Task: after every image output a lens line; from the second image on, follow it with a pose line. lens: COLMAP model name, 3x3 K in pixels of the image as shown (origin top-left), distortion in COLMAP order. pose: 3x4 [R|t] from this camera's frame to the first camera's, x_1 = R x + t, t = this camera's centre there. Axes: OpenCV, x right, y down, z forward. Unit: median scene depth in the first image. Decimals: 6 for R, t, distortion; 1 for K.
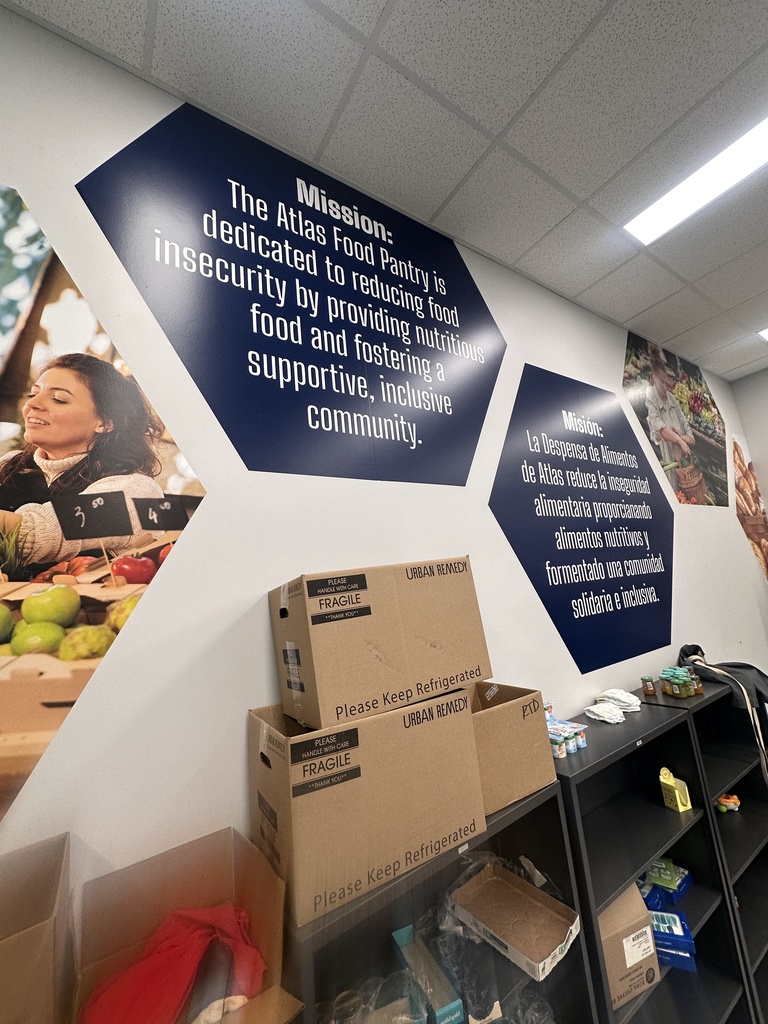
lens RADIAL K [[423.4, 0, 382.5], [0, 423.4, 512.1], [0, 0, 1]] dist [-0.002906, 0.000262]
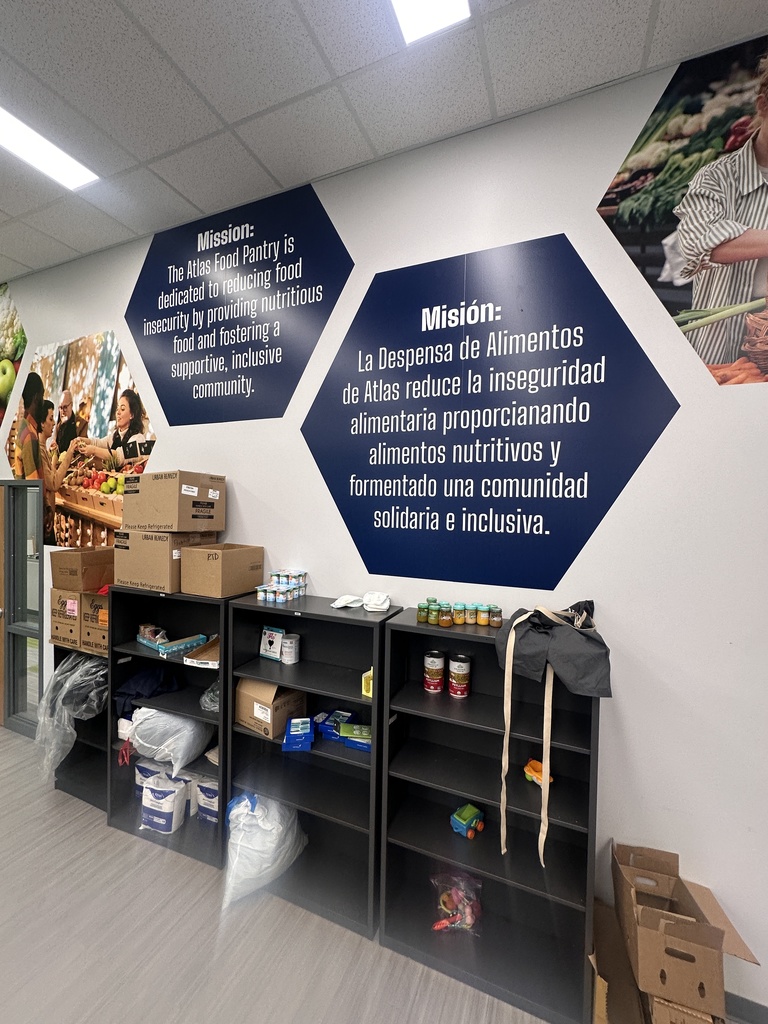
lens RADIAL K [[423.4, 0, 384.8], [0, 423.4, 512.0], [0, 0, 1]] dist [-0.002906, 0.000262]
pose [[0.546411, 0.129727, -0.827409, 1.797604], [0.087002, 0.973794, 0.210134, -0.025003], [0.832986, -0.186806, 0.520805, 0.582614]]
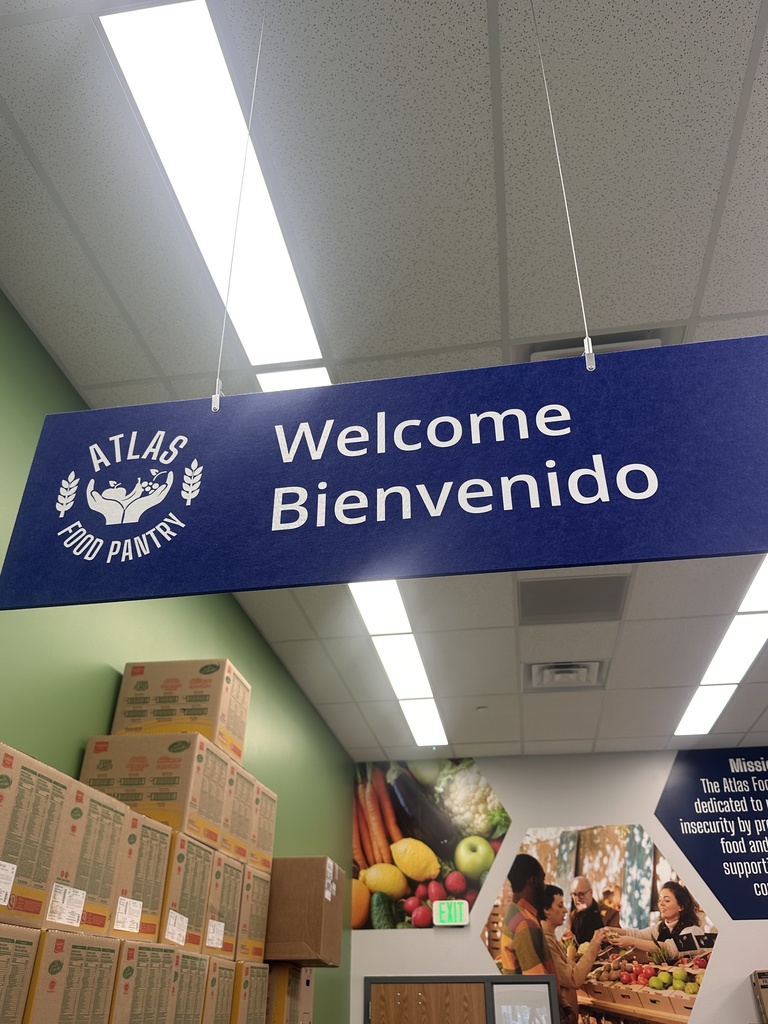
lens RADIAL K [[808.4, 0, 390.7], [0, 808.4, 512.4], [0, 0, 1]] dist [0.021083, -0.025726]
pose [[0.741908, -0.262601, -0.616939, 1.493667], [0.061272, 0.942818, -0.327629, -0.773073], [0.667696, 0.205270, 0.715574, -3.599485]]
